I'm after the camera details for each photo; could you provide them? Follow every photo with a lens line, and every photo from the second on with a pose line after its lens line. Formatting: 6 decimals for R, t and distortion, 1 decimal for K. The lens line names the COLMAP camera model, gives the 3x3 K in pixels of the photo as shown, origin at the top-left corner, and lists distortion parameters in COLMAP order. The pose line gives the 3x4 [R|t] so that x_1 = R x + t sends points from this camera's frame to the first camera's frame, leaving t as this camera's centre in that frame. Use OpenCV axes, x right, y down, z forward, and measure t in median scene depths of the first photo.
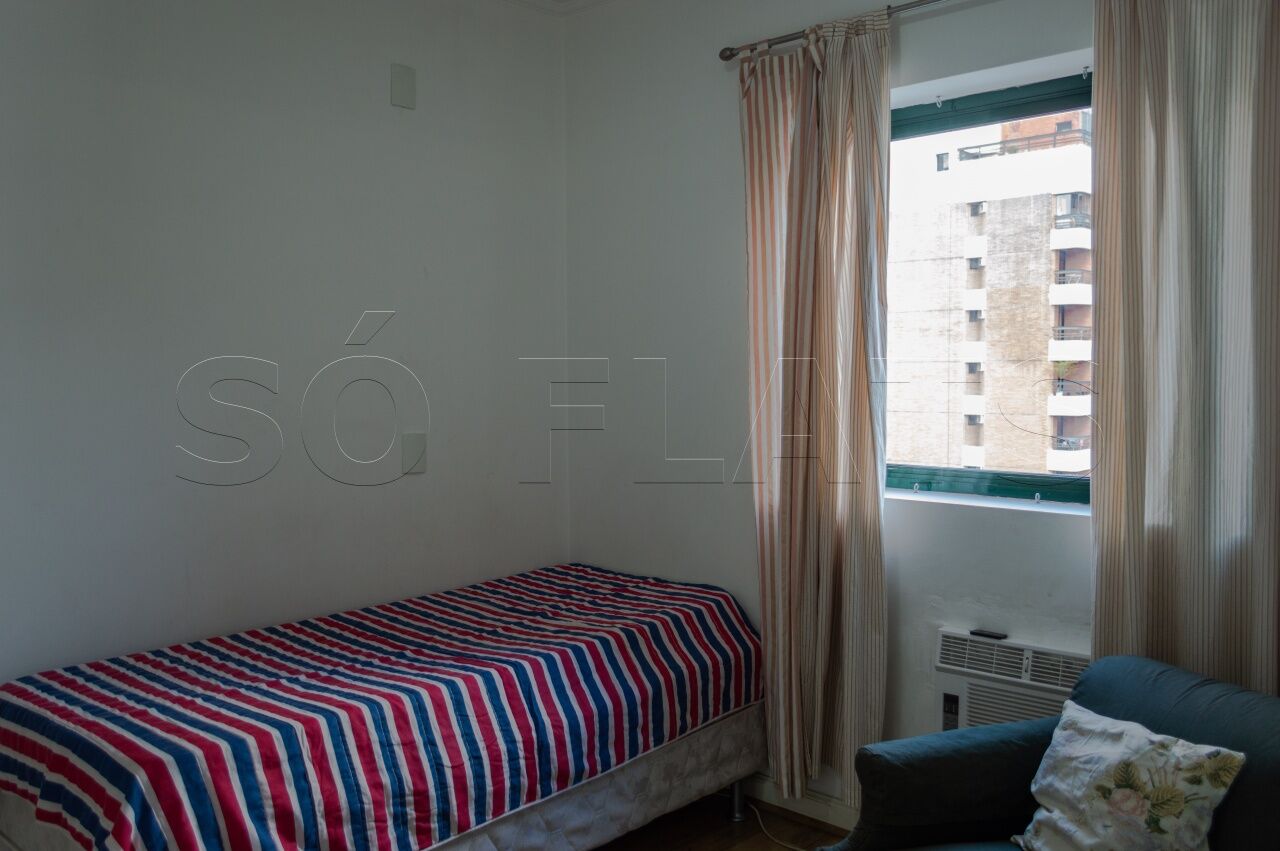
lens RADIAL K [[1078.5, 0, 642.8], [0, 1078.5, 427.9], [0, 0, 1]] dist [0.044320, -0.043558]
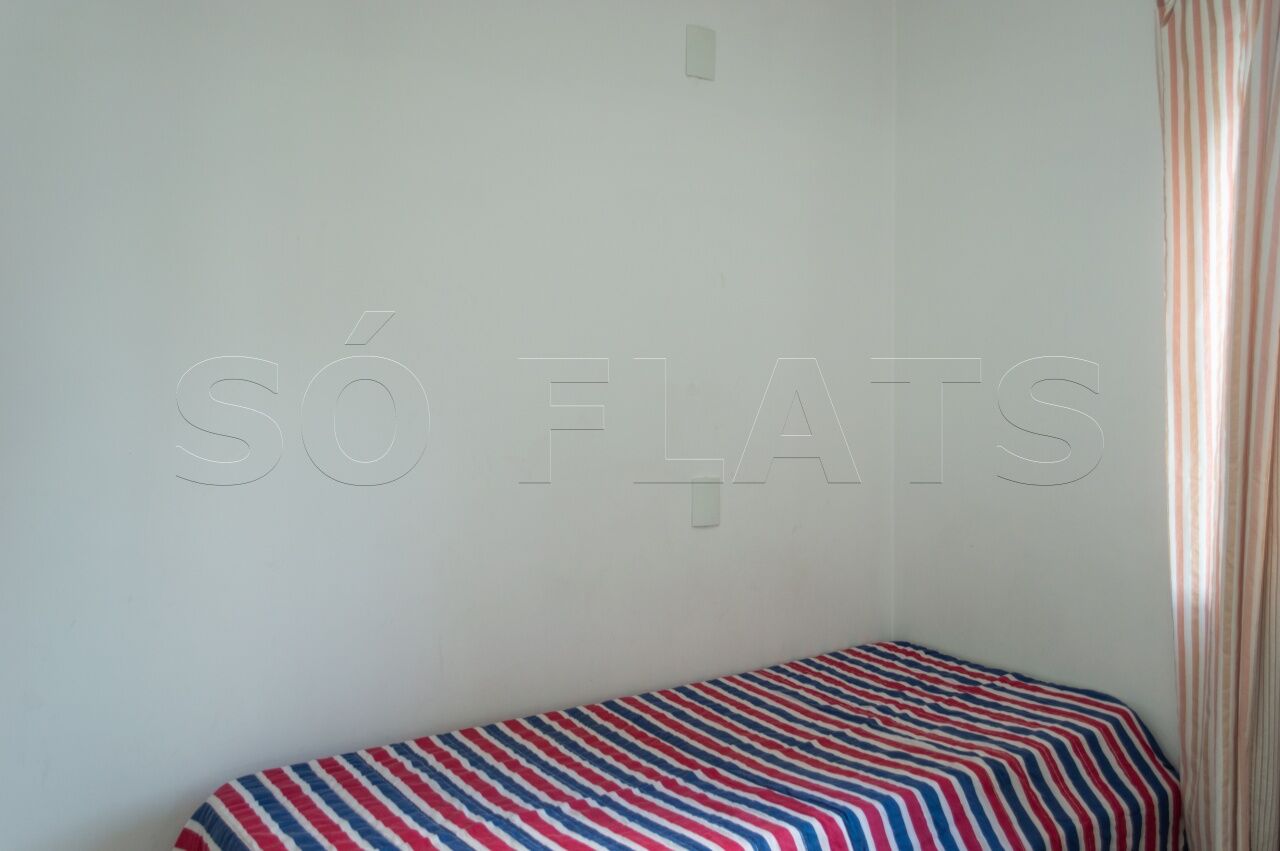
lens RADIAL K [[1078.5, 0, 639.1], [0, 1078.5, 426.0], [0, 0, 1]] dist [0.044320, -0.043558]
pose [[0.966215, 0.010324, -0.257532, -0.056823], [-0.014032, 0.999823, -0.012564, -0.024704], [0.257356, 0.015754, 0.966188, 0.220655]]
